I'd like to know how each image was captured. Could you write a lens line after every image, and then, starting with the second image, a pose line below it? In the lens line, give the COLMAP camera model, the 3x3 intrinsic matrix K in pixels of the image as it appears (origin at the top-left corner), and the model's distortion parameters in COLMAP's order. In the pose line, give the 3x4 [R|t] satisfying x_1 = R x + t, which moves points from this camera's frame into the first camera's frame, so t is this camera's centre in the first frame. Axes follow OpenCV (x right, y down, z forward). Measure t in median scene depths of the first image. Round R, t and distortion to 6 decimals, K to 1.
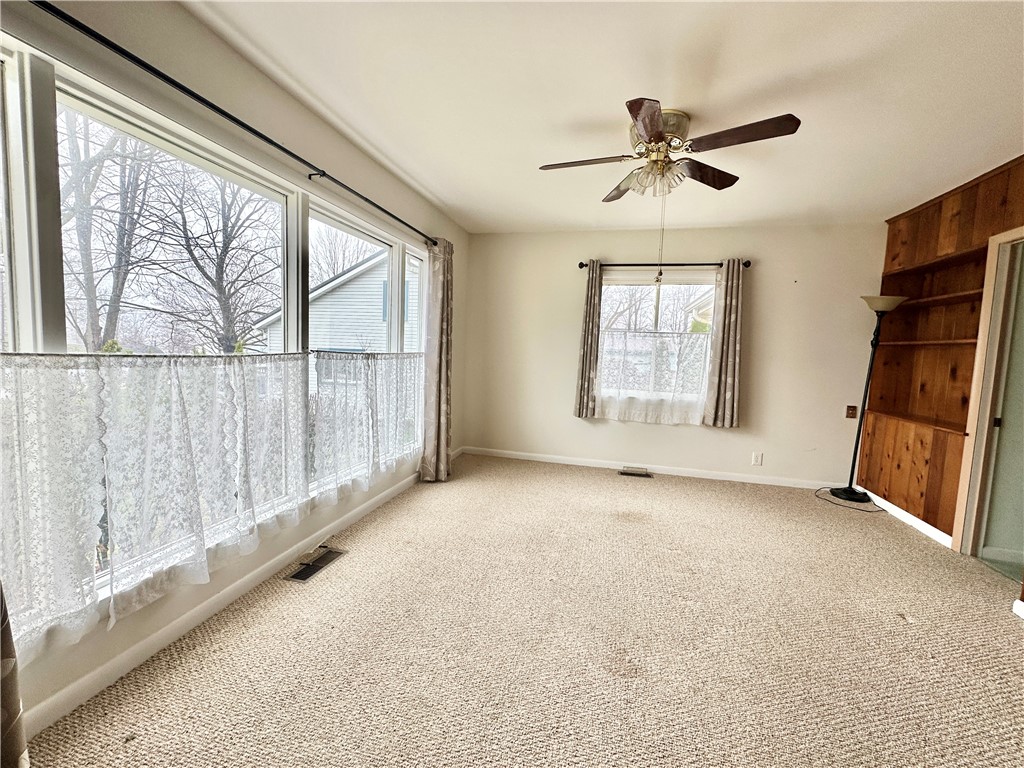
lens RADIAL K [[407.1, 0, 511.9], [0, 407.1, 384.1], [0, 0, 1]] dist [-0.004451, 0.000403]
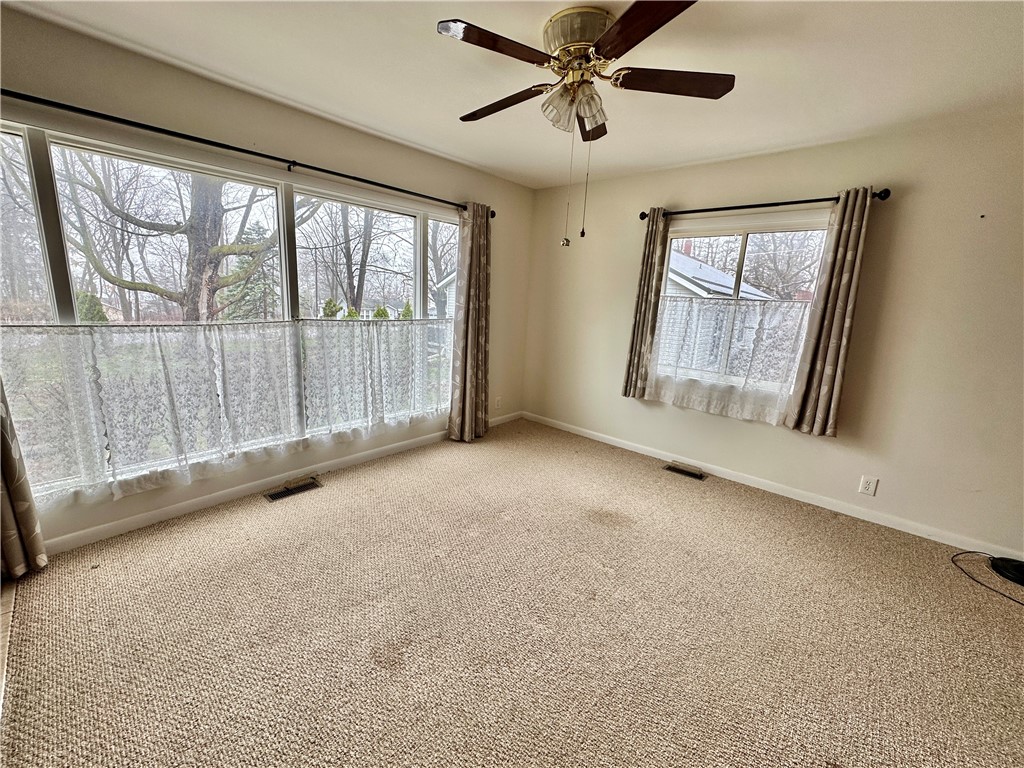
lens RADIAL K [[407.1, 0, 510.8], [0, 407.1, 384.7], [0, 0, 1]] dist [-0.004451, 0.000403]
pose [[0.886535, 0.102252, -0.451220, 0.382760], [-0.052259, 0.991161, 0.121934, -0.042597], [0.459700, -0.084519, 0.884043, 0.128168]]
